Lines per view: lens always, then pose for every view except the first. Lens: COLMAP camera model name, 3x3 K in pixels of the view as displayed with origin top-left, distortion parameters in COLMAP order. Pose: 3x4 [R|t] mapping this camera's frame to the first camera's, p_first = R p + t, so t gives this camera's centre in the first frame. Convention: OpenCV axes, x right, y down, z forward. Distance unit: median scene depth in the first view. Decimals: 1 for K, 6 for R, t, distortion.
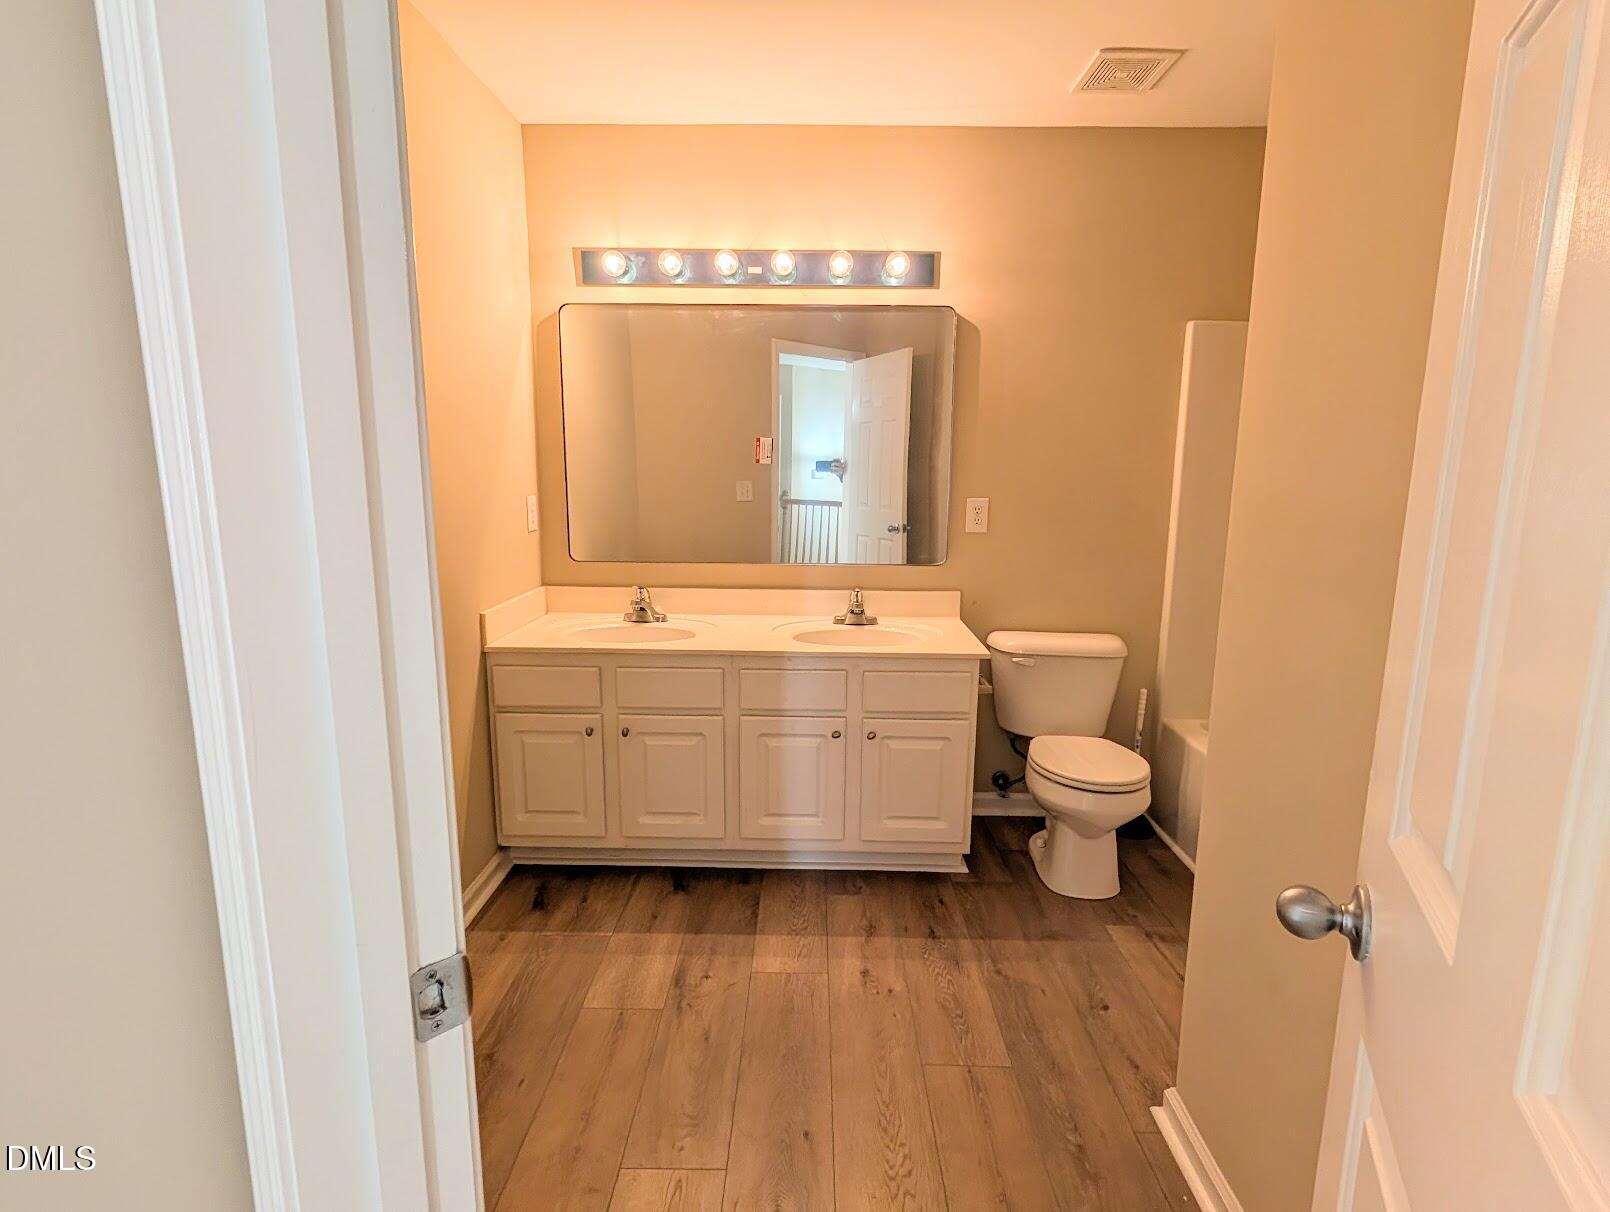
lens RADIAL K [[807.5, 0, 805.6], [0, 807.5, 608.7], [0, 0, 1]] dist [-0.001747, 0.000871]
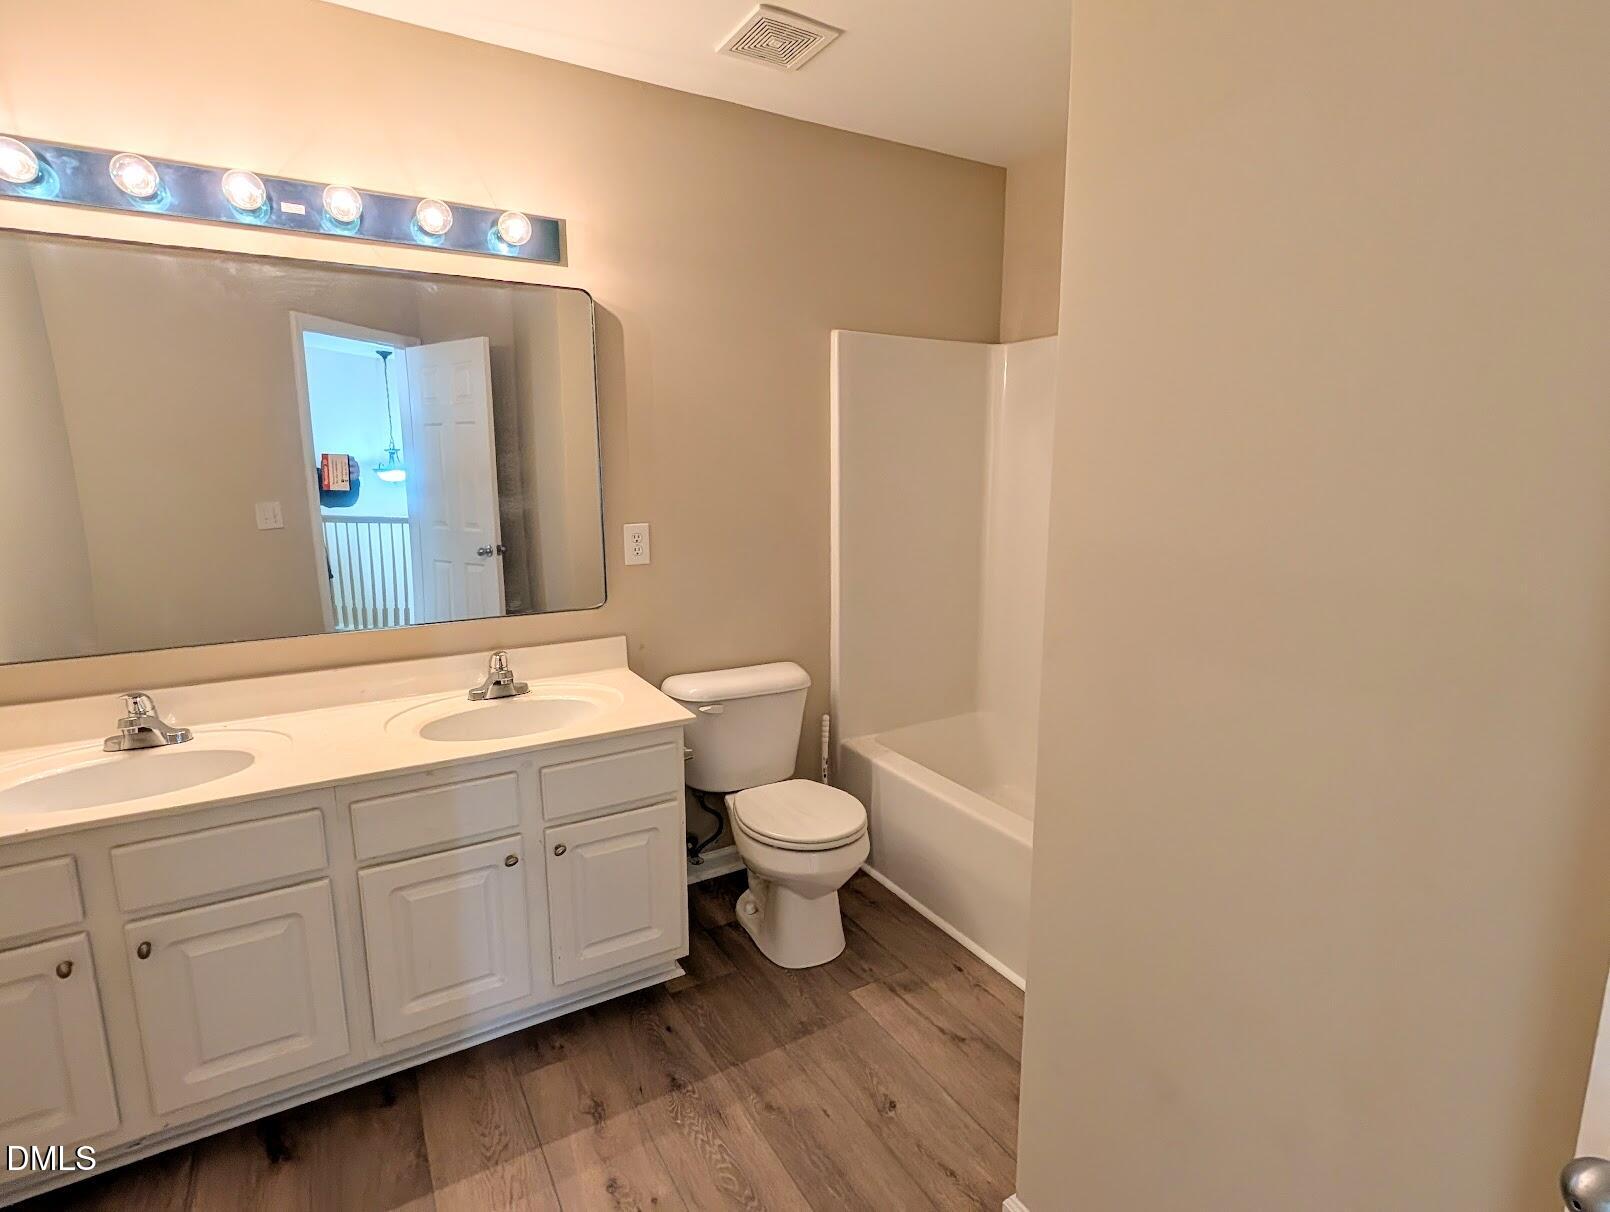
lens RADIAL K [[807.5, 0, 810.6], [0, 807.5, 605.0], [0, 0, 1]] dist [-0.001747, 0.000871]
pose [[0.851820, -0.102841, 0.513641, -0.078030], [0.102777, 0.994292, 0.028632, -0.064266], [-0.513654, 0.028401, 0.857527, 0.210946]]
